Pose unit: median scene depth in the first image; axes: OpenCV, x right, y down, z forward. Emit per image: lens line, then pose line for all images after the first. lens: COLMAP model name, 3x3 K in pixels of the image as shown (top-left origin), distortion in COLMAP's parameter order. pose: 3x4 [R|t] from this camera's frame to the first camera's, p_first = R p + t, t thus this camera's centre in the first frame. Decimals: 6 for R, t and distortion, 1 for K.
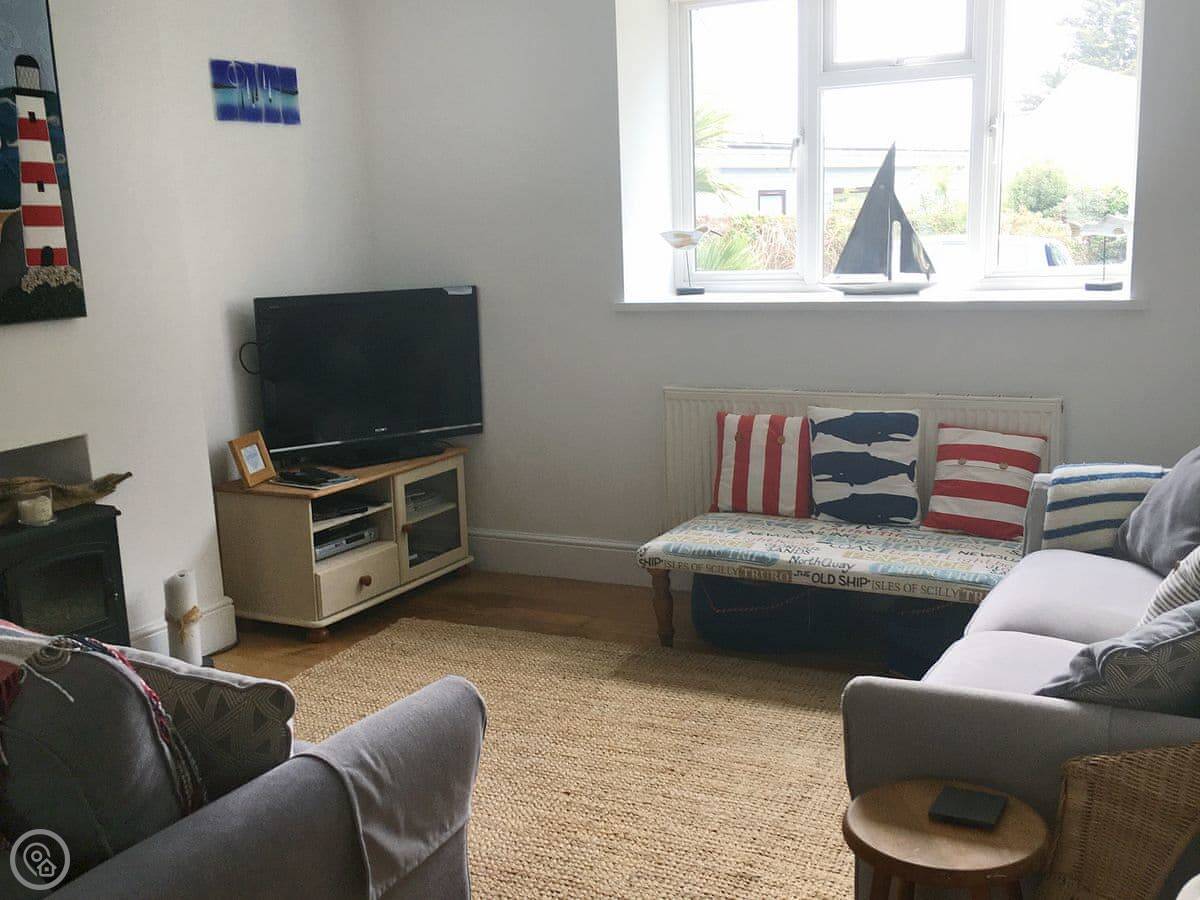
lens RADIAL K [[1174.8, 0, 600.0], [0, 1174.8, 450.0], [0, 0, 1]] dist [-0.043825, 0.019372]
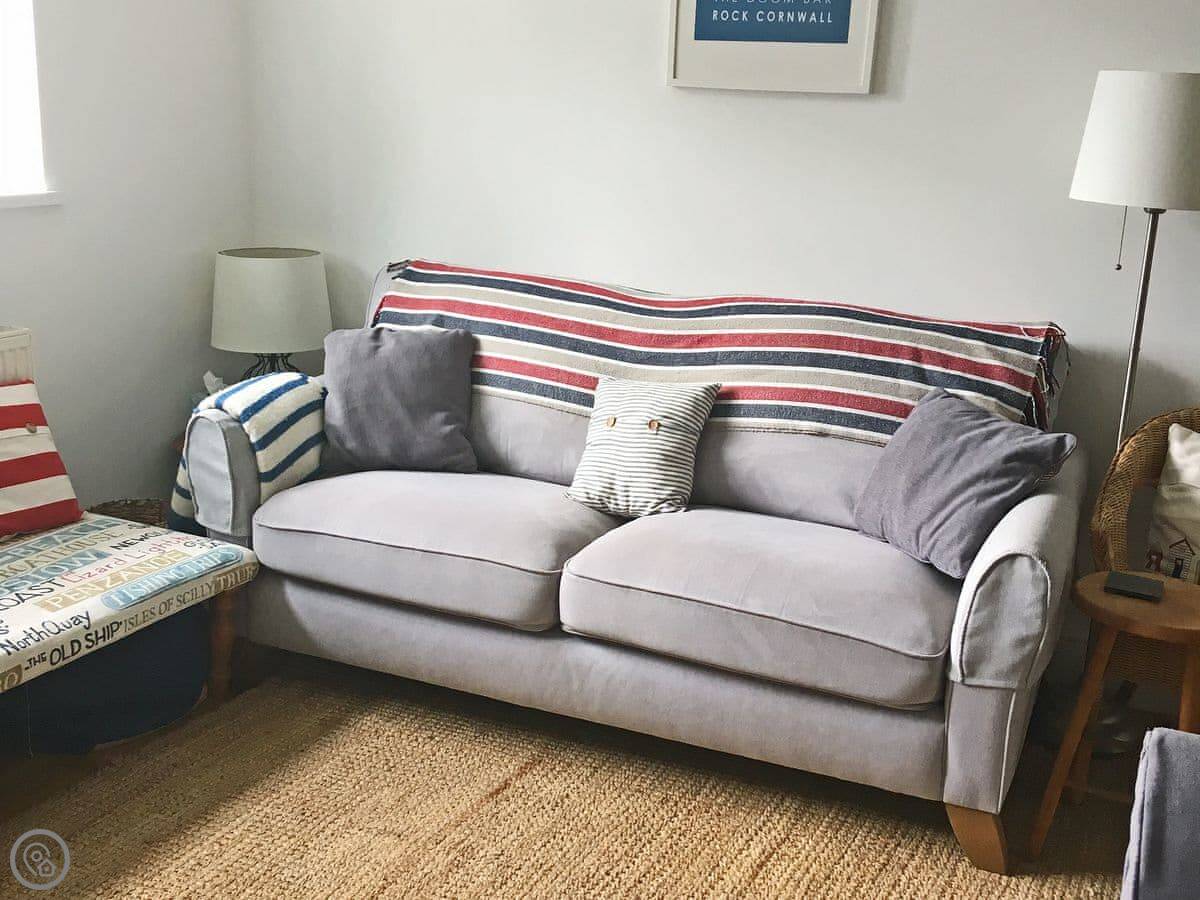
lens RADIAL K [[1174.8, 0, 600.0], [0, 1174.8, 450.0], [0, 0, 1]] dist [-0.043825, 0.019372]
pose [[0.021337, -0.243053, 0.969778, -0.387038], [0.158465, 0.958559, 0.236755, -0.097727], [-0.987134, 0.148624, 0.058968, 0.667394]]
